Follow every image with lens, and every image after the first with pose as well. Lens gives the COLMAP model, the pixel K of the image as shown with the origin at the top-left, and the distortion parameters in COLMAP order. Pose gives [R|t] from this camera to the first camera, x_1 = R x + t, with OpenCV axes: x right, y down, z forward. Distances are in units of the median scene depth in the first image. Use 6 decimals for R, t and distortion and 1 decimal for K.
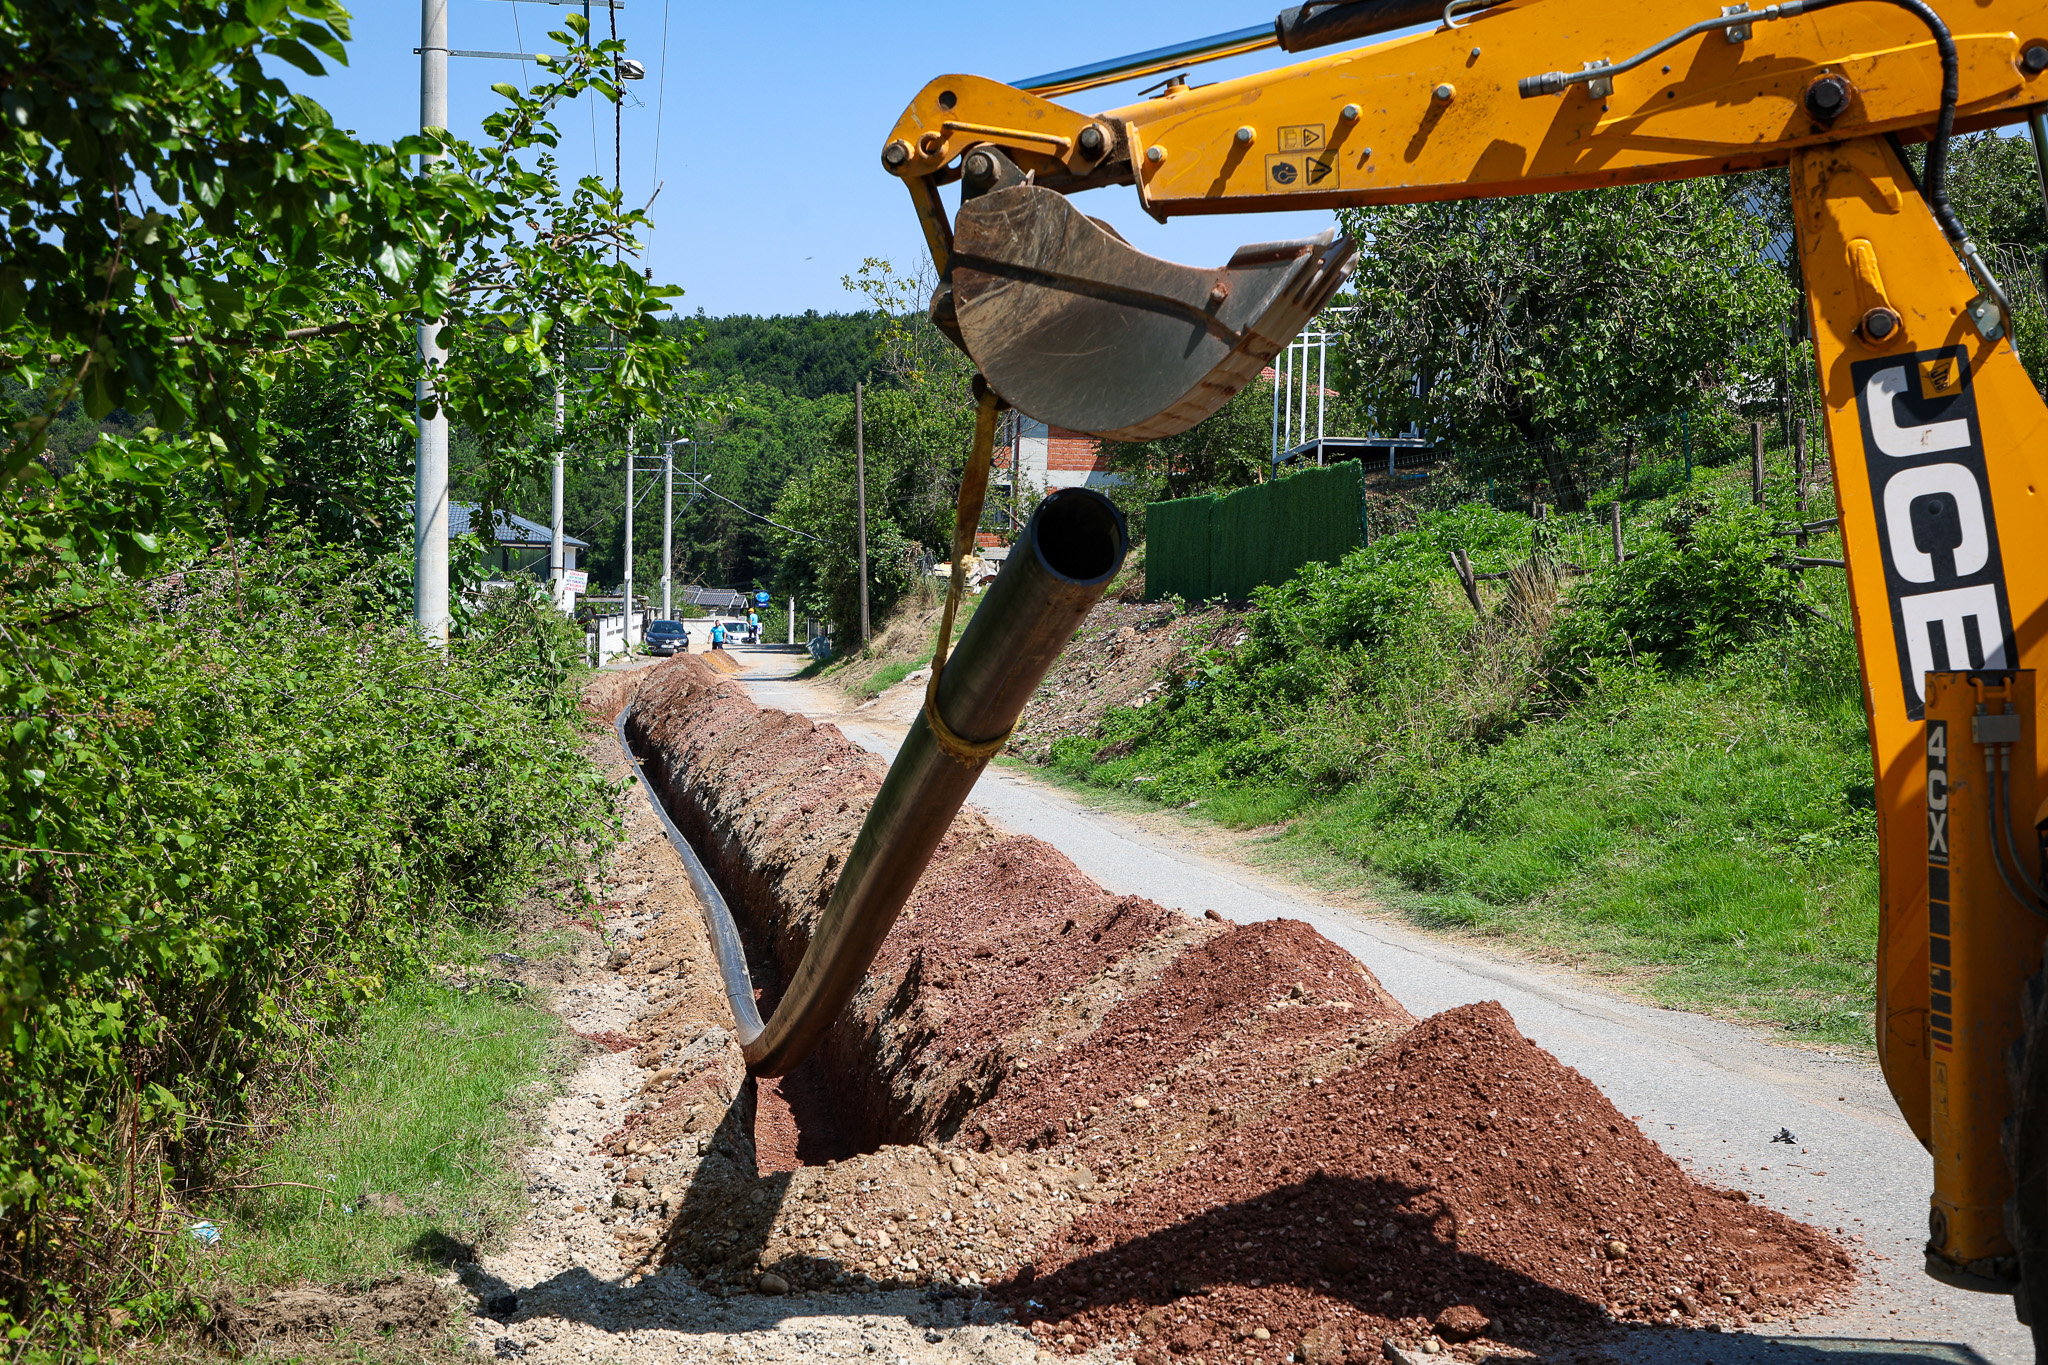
lens RADIAL K [[2935.2, 0, 1024.0], [0, 2935.2, 682.5], [0, 0, 1]] dist [0.007785, -0.013273]
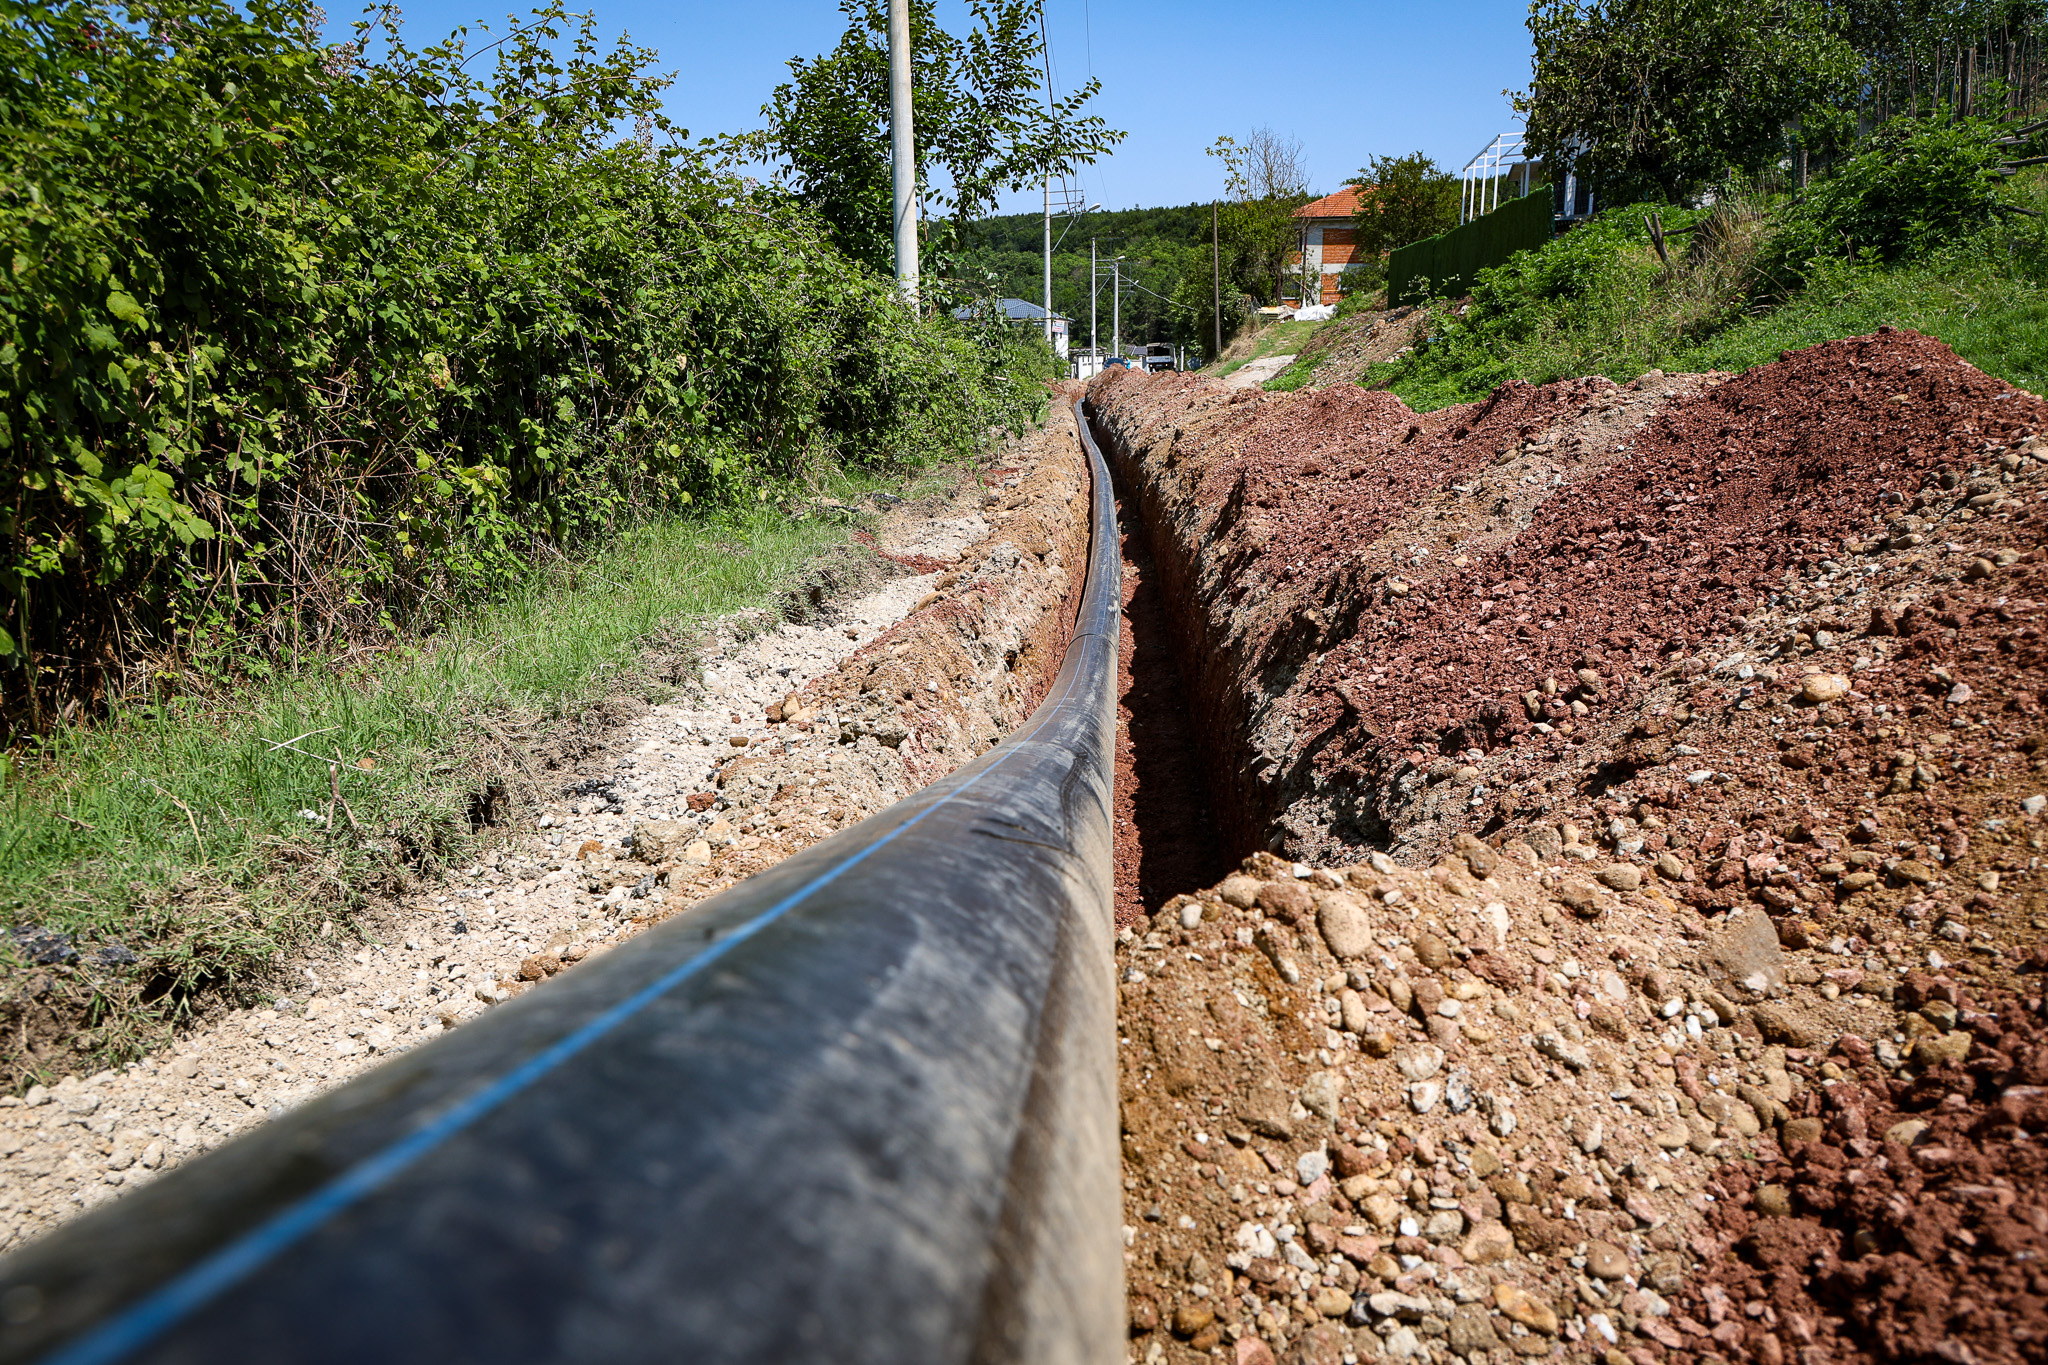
lens RADIAL K [[1377.3, 0, 1024.0], [0, 1377.3, 682.5], [0, 0, 1]] dist [-0.010902, 0.000005]
pose [[0.980757, 0.015012, -0.194656, -0.010235], [0.023120, 0.981093, 0.192149, 0.042689], [0.193860, -0.192951, 0.961867, 0.323816]]
